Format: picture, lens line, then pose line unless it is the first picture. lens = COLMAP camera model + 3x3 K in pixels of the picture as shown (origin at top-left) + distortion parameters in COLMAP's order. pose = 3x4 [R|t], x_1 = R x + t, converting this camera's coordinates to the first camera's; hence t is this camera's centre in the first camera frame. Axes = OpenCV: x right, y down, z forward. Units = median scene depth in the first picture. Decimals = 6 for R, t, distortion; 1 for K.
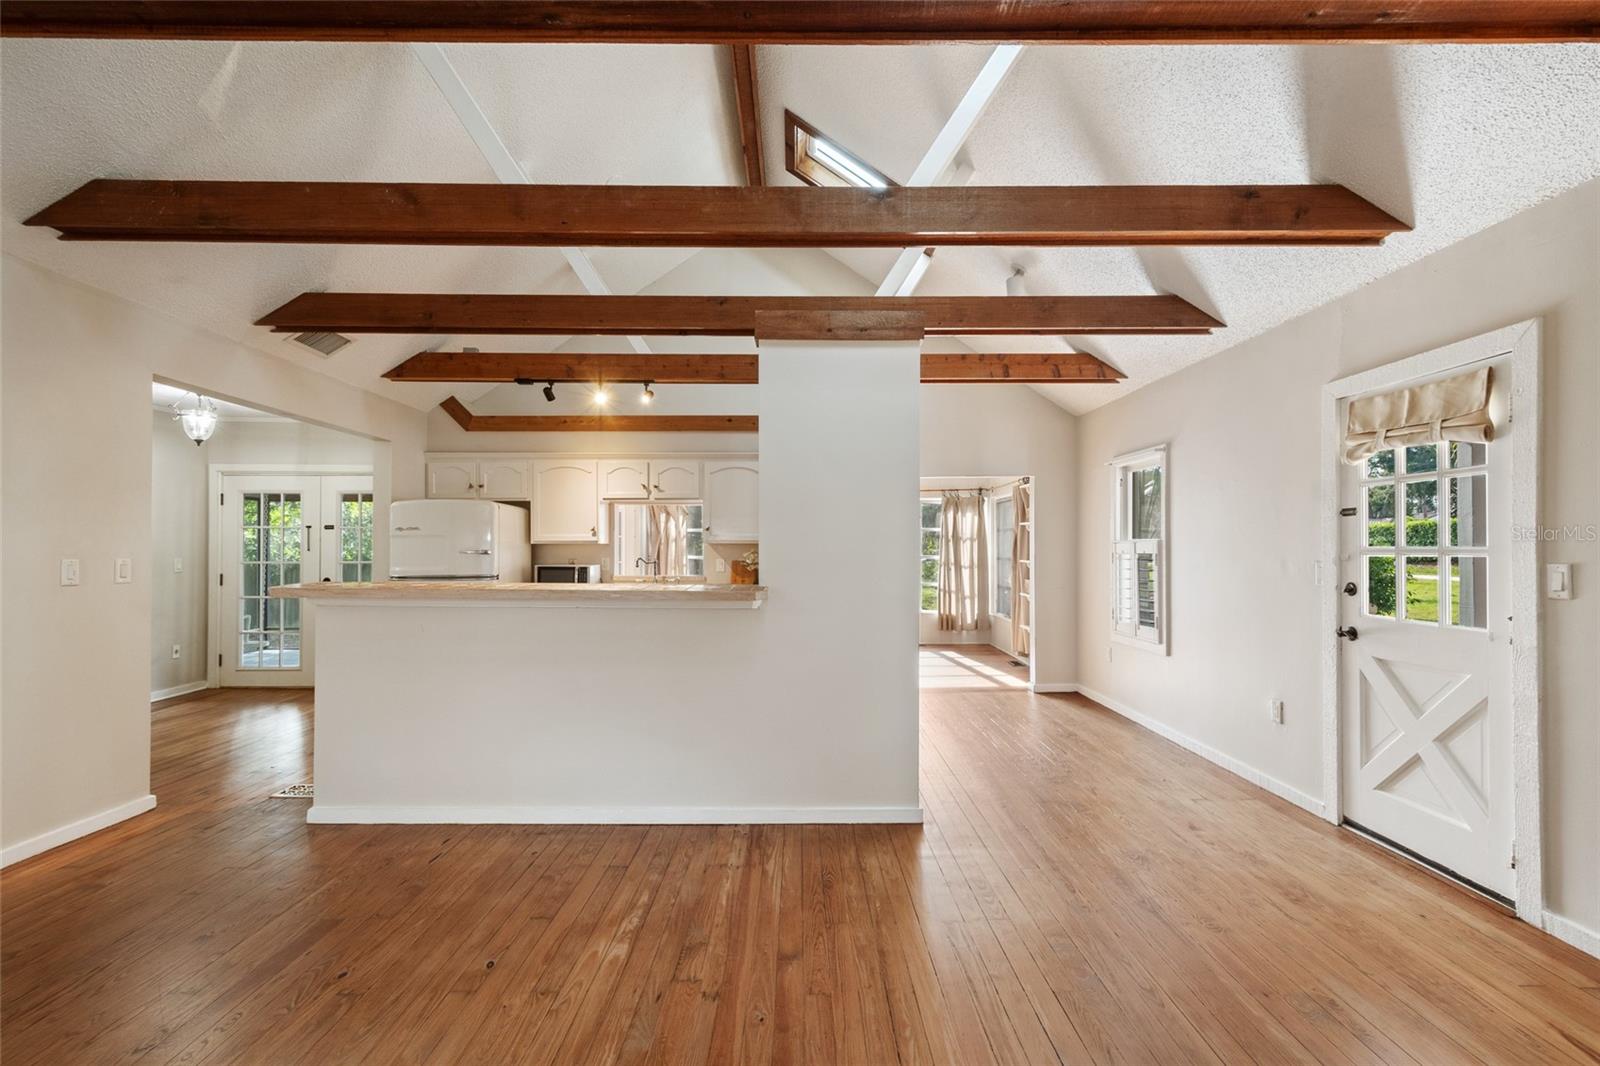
lens RADIAL K [[722.2, 0, 801.6], [0, 722.2, 540.3], [0, 0, 1]] dist [0.016863, -0.004392]
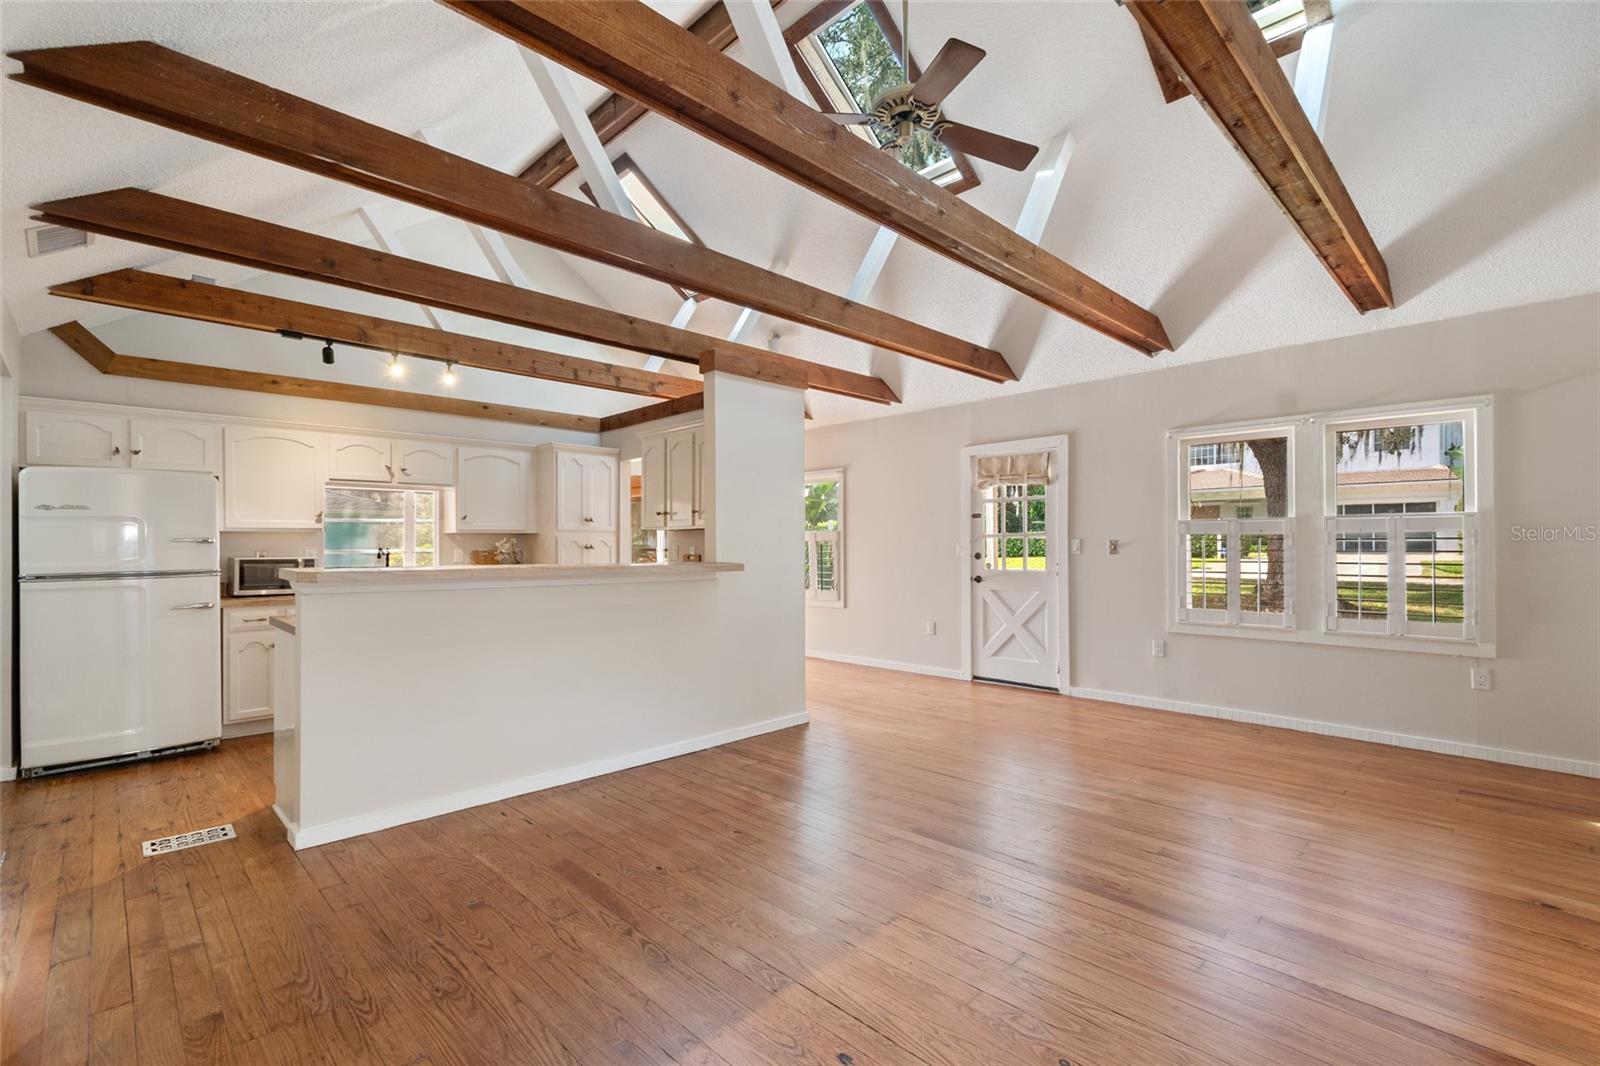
lens RADIAL K [[722.2, 0, 824.9], [0, 722.2, 536.8], [0, 0, 1]] dist [0.016863, -0.004392]
pose [[0.696718, 0.004373, 0.717332, -0.801284], [-0.001644, 0.999989, -0.004499, 0.023207], [-0.717344, 0.001955, 0.696717, -0.035855]]
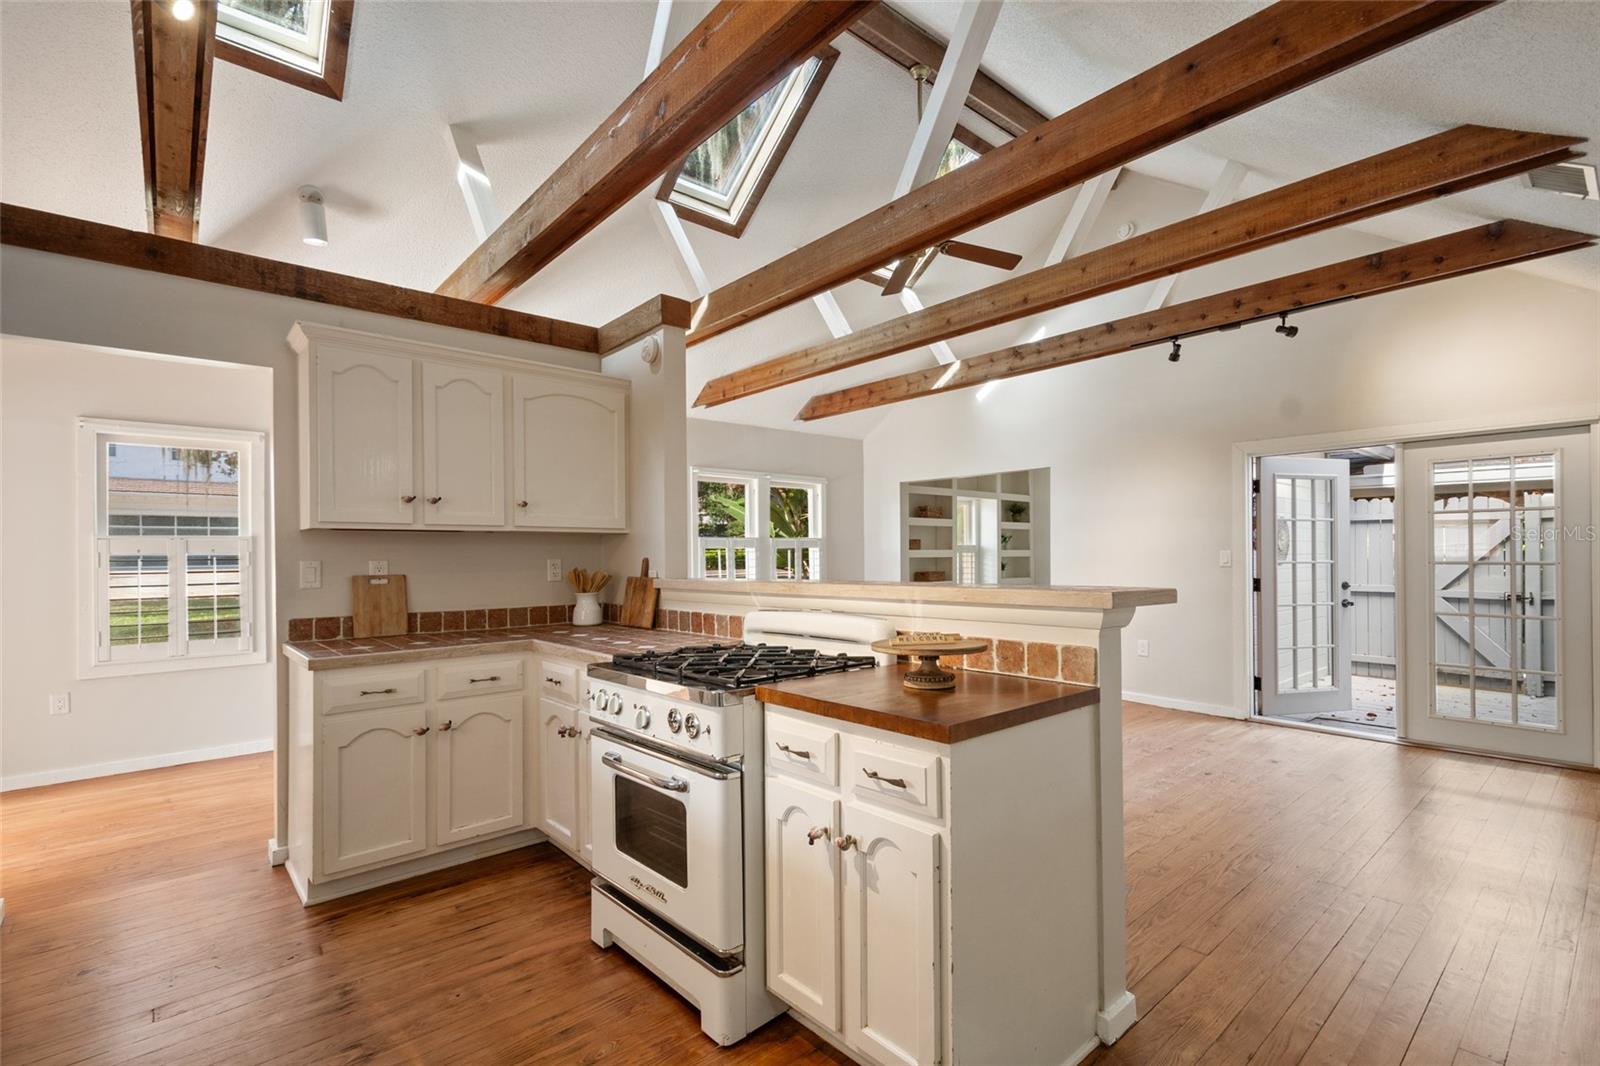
lens RADIAL K [[722.2, 0, 801.7], [0, 722.2, 548.4], [0, 0, 1]] dist [0.016863, -0.004392]
pose [[-0.662975, 0.007519, 0.748603, -0.859437], [-0.000495, 0.999945, -0.010482, 0.031990], [-0.748641, -0.007320, -0.662935, 1.442627]]
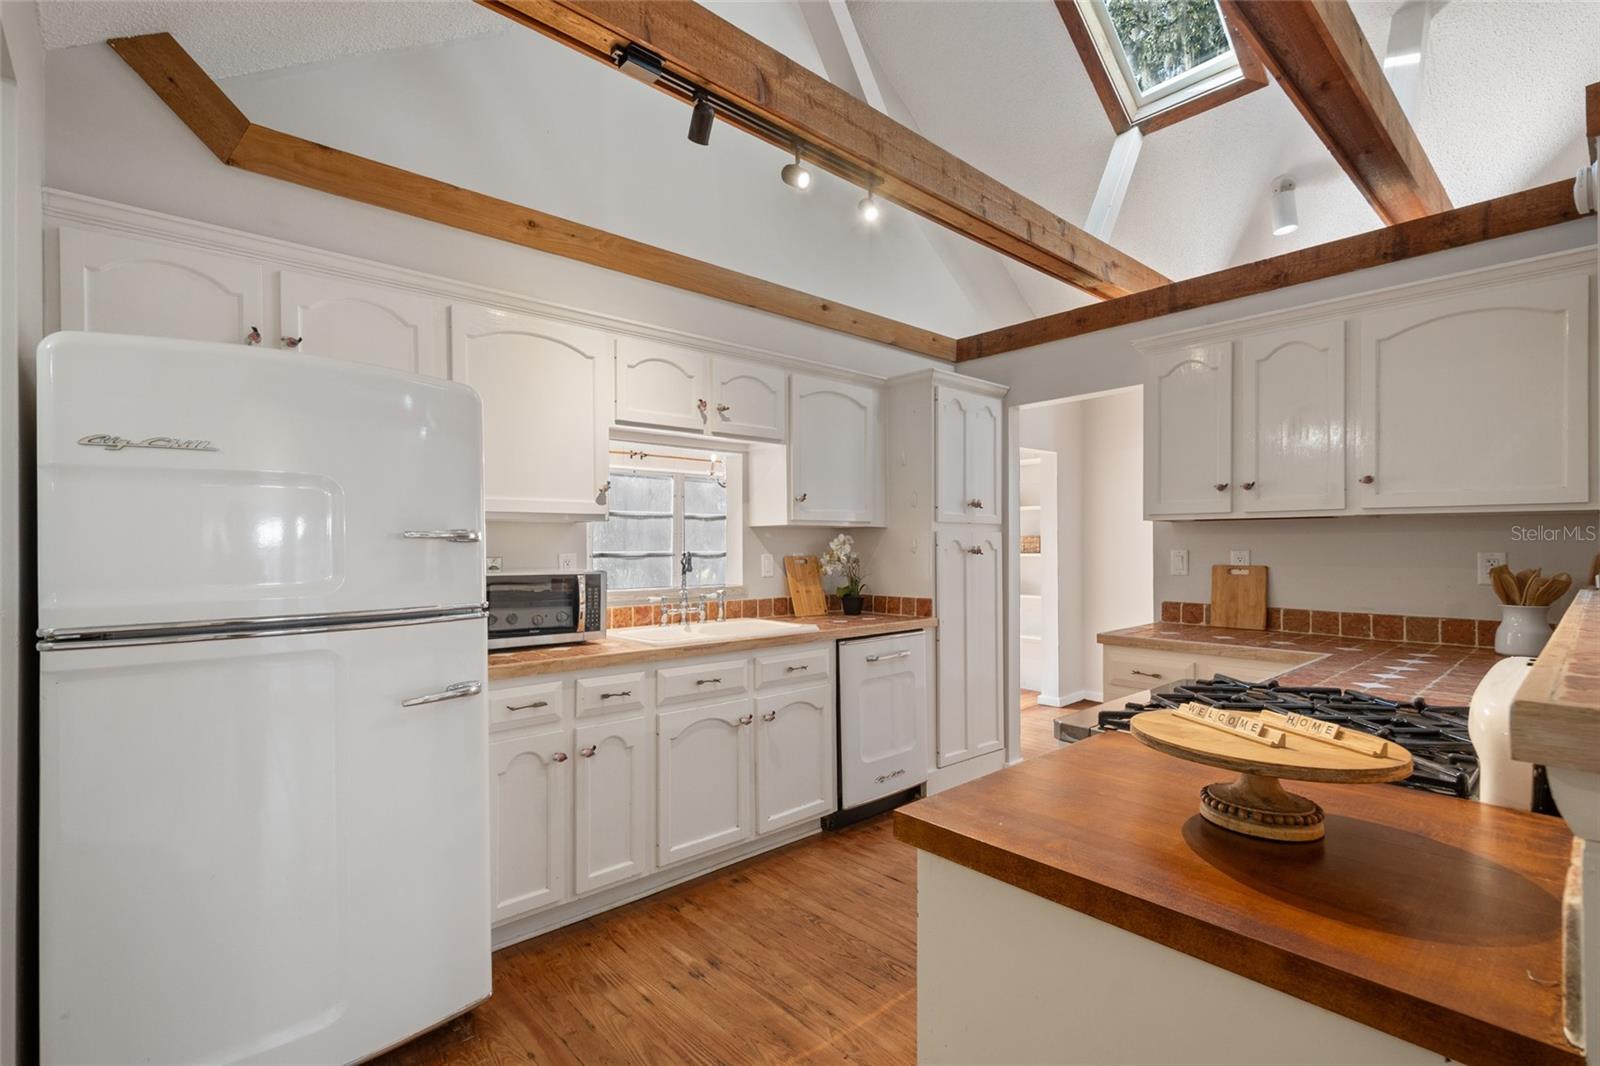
lens RADIAL K [[722.2, 0, 816.0], [0, 722.2, 545.8], [0, 0, 1]] dist [0.016863, -0.004392]
pose [[0.729064, -0.002259, 0.684441, -0.818417], [-0.004349, 0.999959, 0.007933, 0.027475], [-0.684431, -0.008760, 0.729025, 0.964492]]
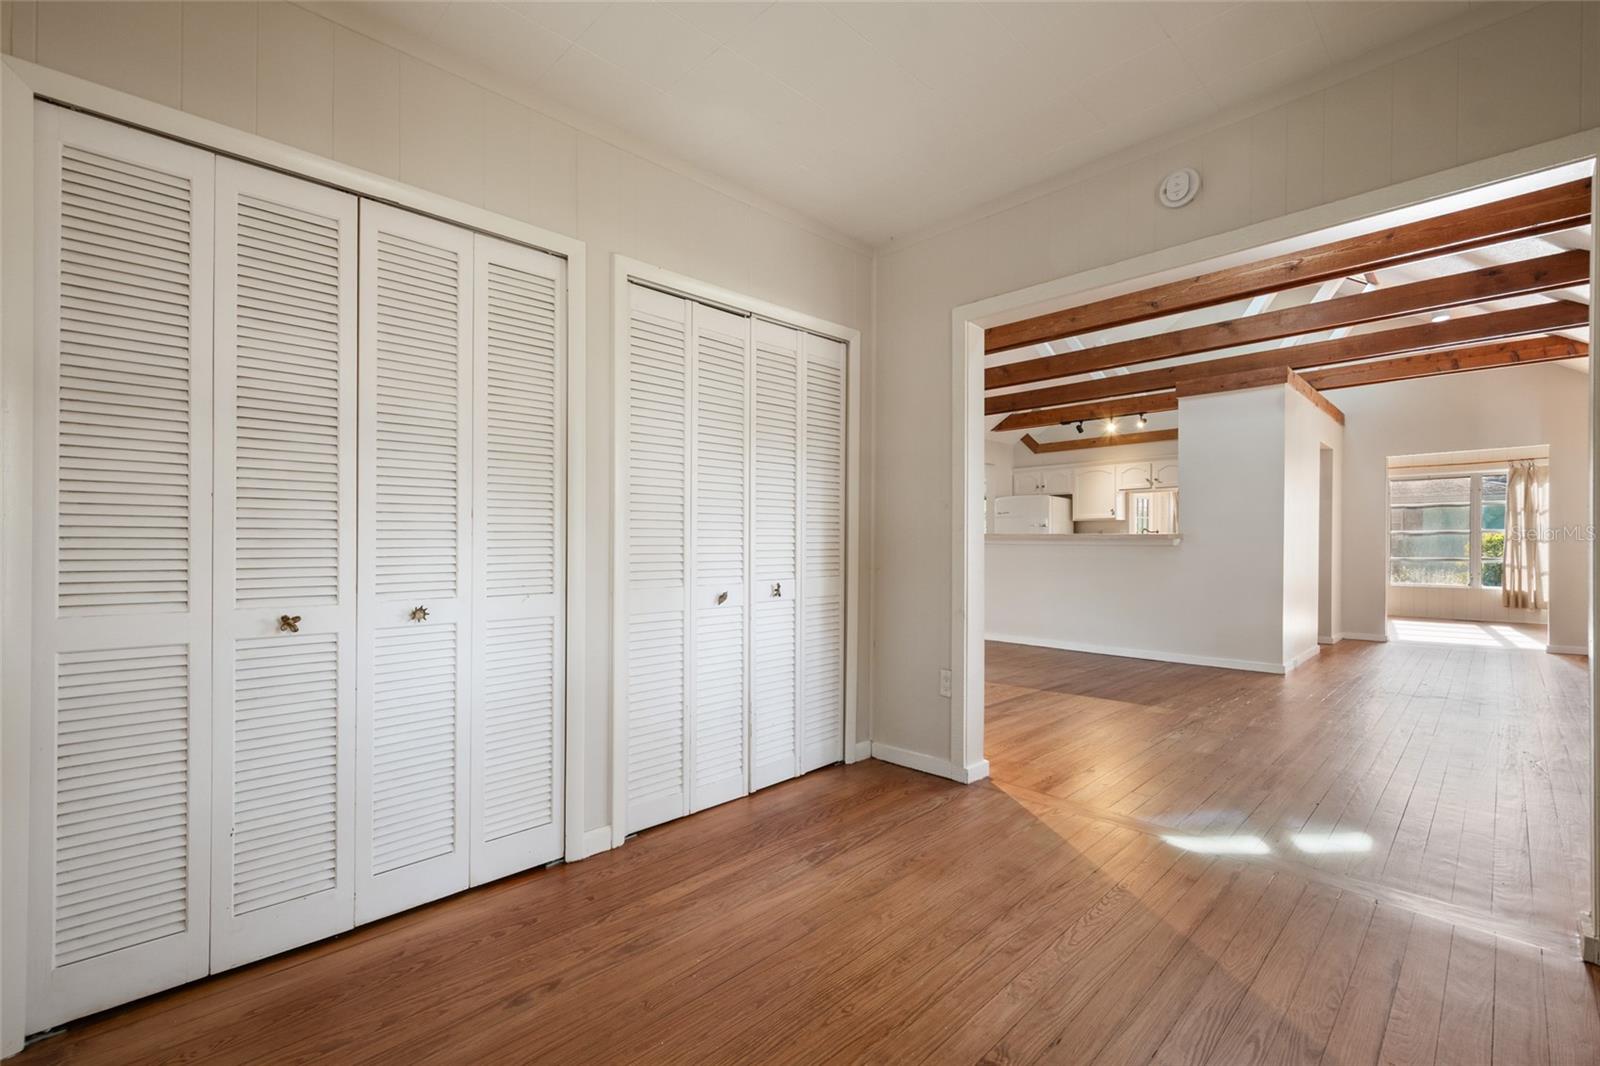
lens RADIAL K [[722.2, 0, 815.1], [0, 722.2, 546.6], [0, 0, 1]] dist [0.016863, -0.004392]
pose [[0.730499, -0.002087, -0.682911, 0.489427], [0.010949, 0.999903, 0.008656, 0.067909], [0.682826, -0.013800, 0.730450, -0.905700]]
